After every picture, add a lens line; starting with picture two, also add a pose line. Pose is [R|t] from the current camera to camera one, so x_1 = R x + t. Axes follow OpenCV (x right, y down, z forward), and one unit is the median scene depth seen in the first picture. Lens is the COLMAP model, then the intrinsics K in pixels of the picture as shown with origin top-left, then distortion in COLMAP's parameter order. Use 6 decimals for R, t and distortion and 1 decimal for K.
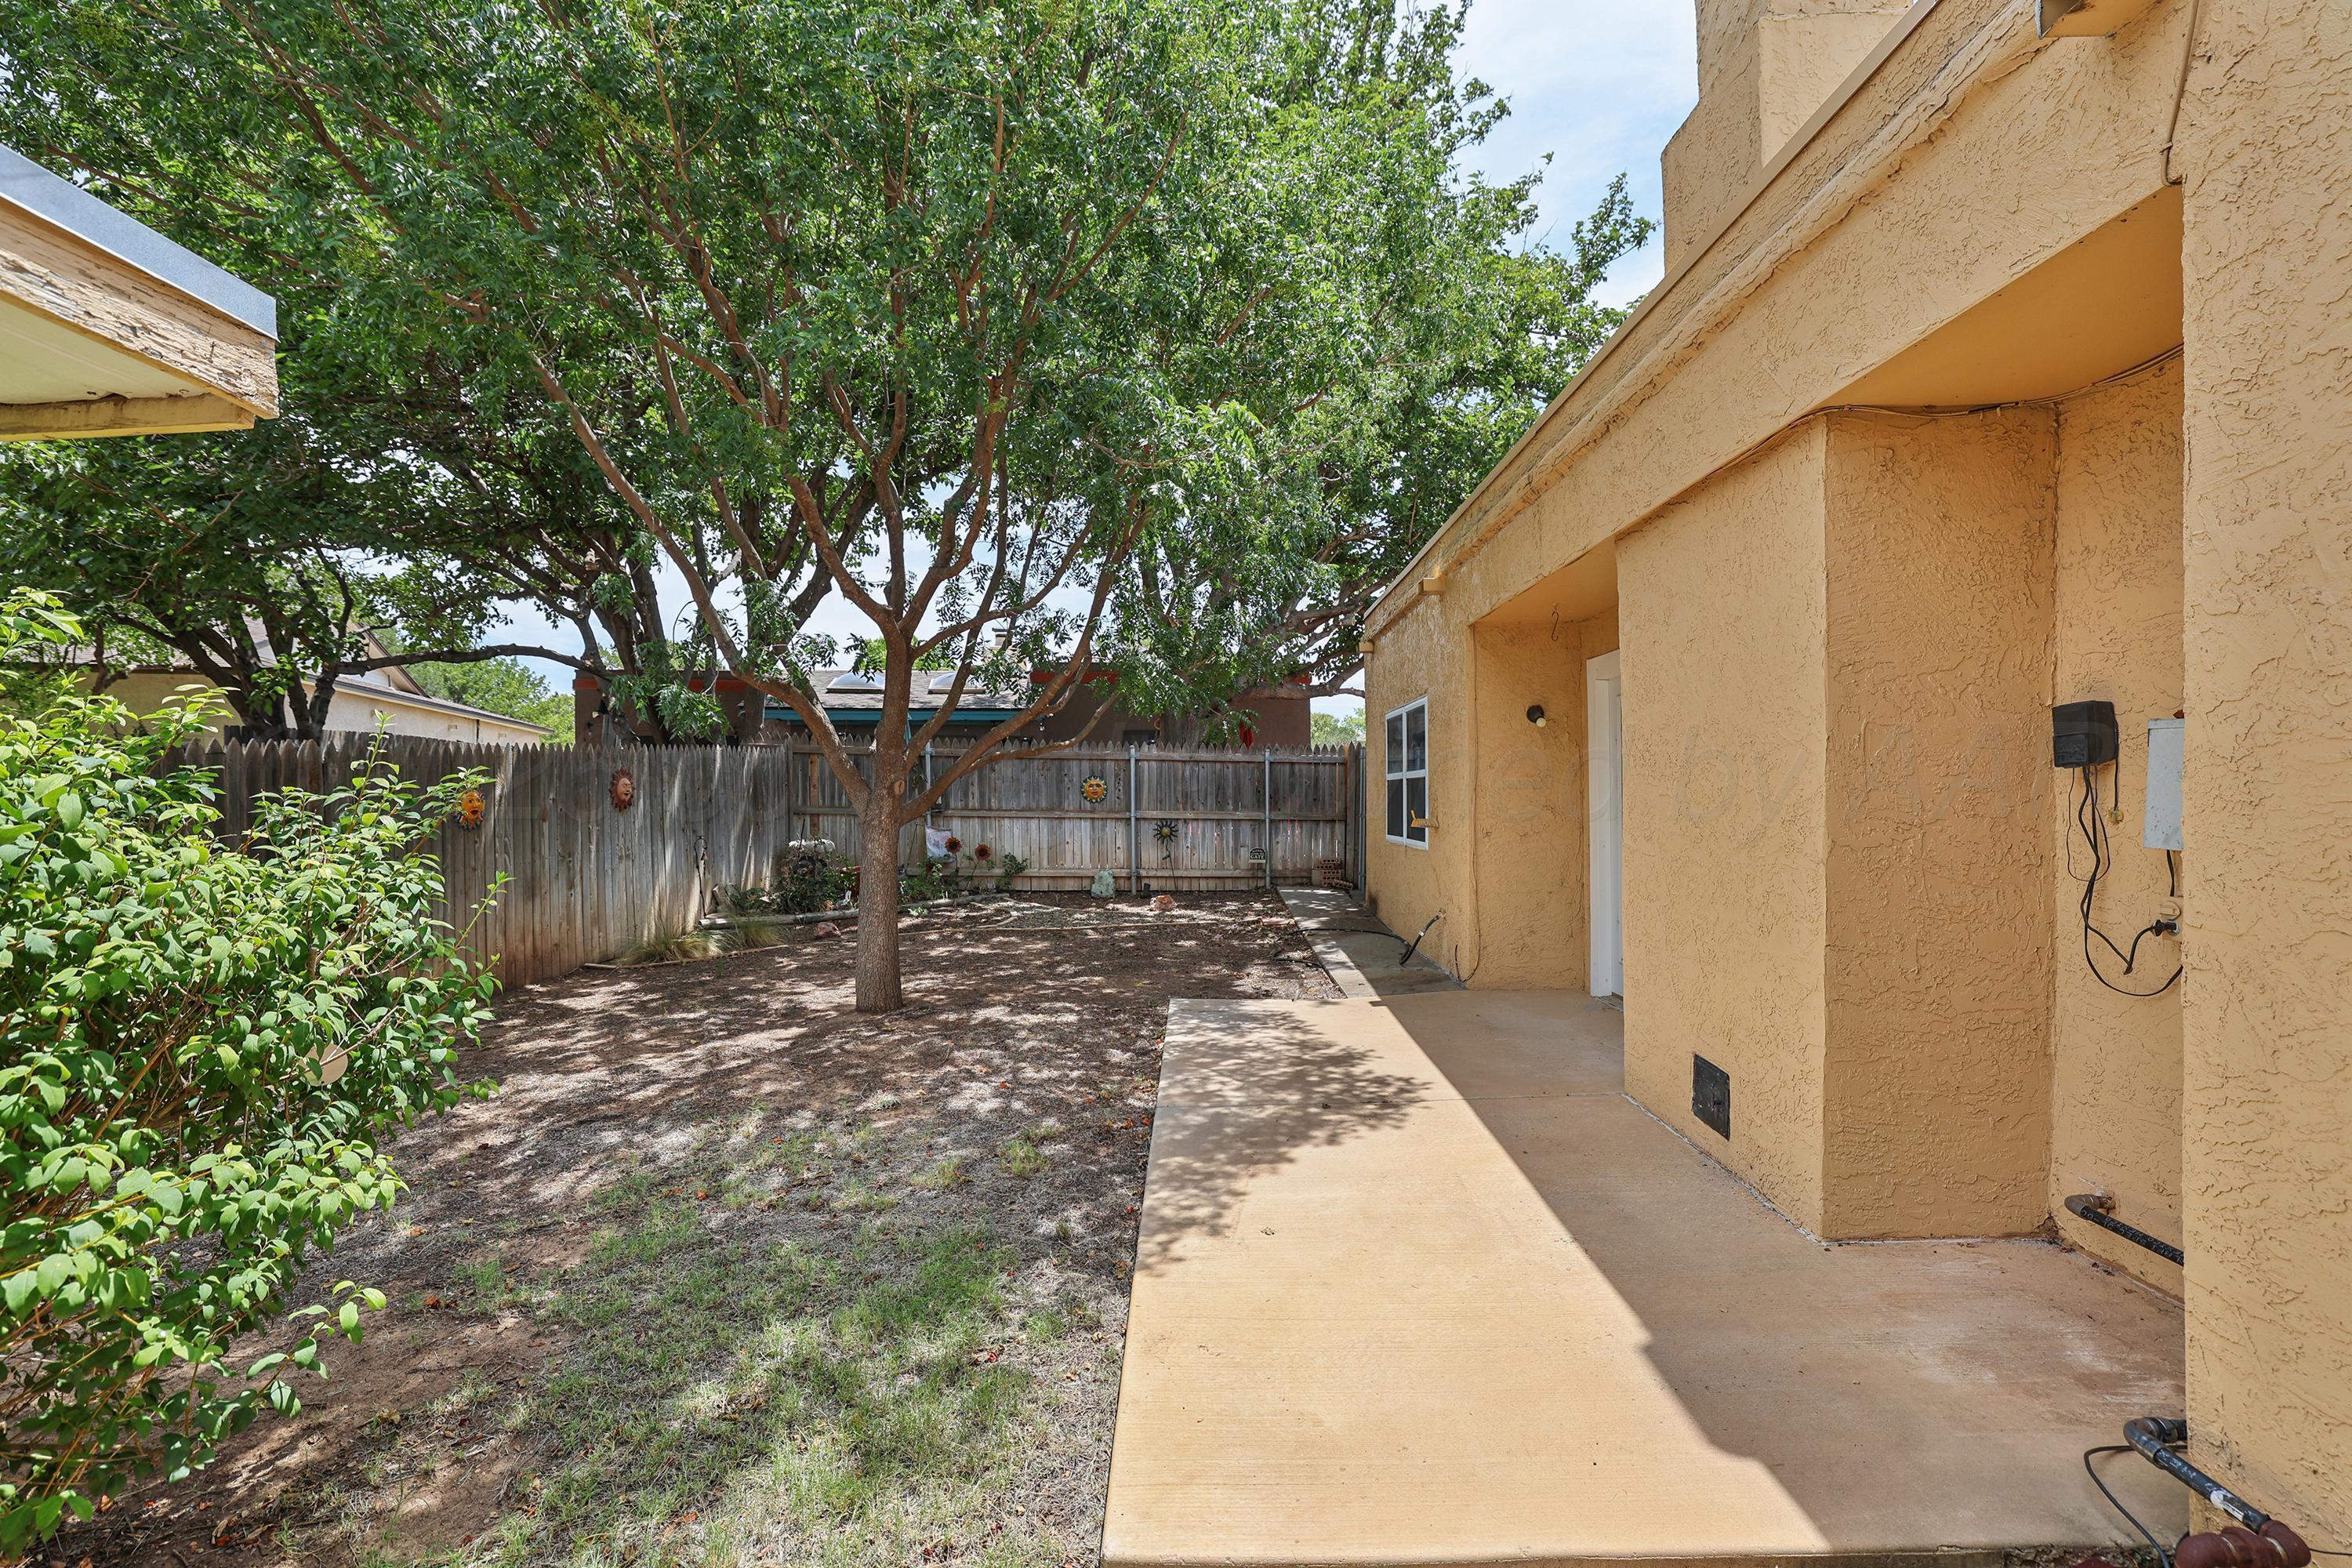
lens RADIAL K [[1097.7, 0, 1175.1], [0, 1097.7, 792.2], [0, 0, 1]] dist [-0.001629, -0.000209]
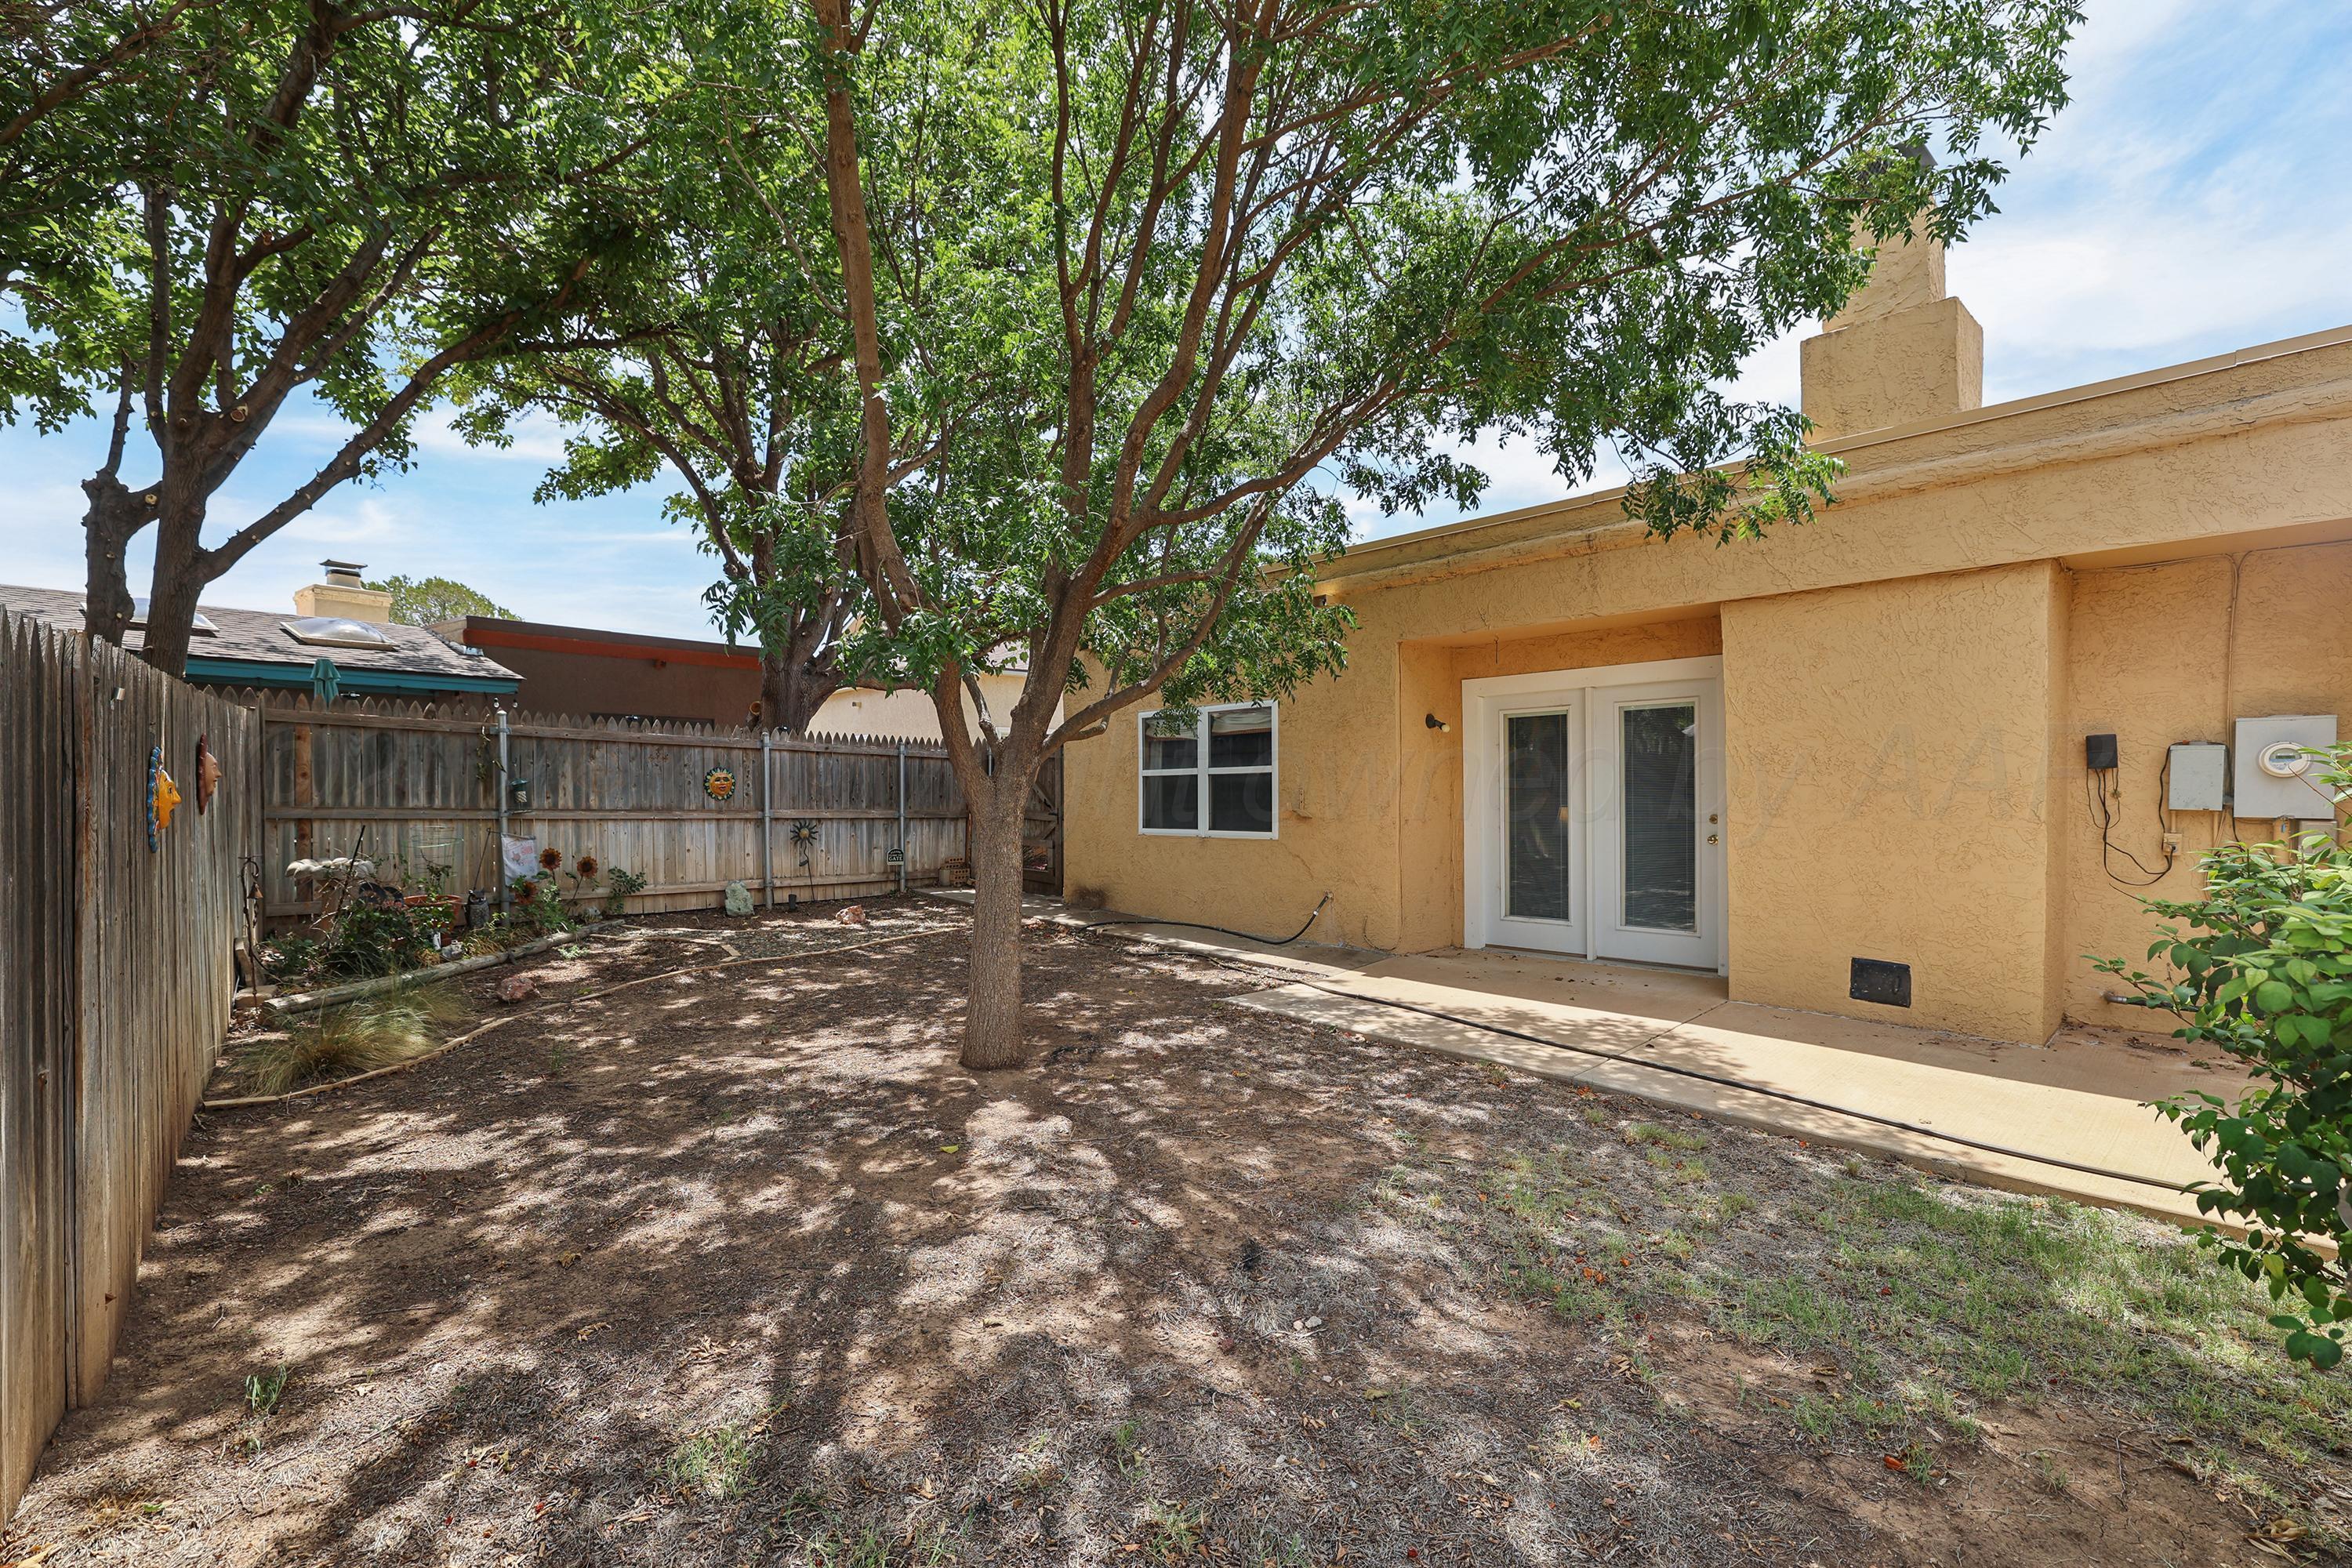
lens RADIAL K [[1029.4, 0, 1174.5], [0, 1029.4, 781.5], [0, 0, 1]] dist [-0.028479, 0.004489]
pose [[0.692634, 0.011092, 0.721203, -0.397131], [-0.001394, 0.999900, -0.014040, 0.006017], [-0.721287, 0.008719, 0.692581, 0.232558]]
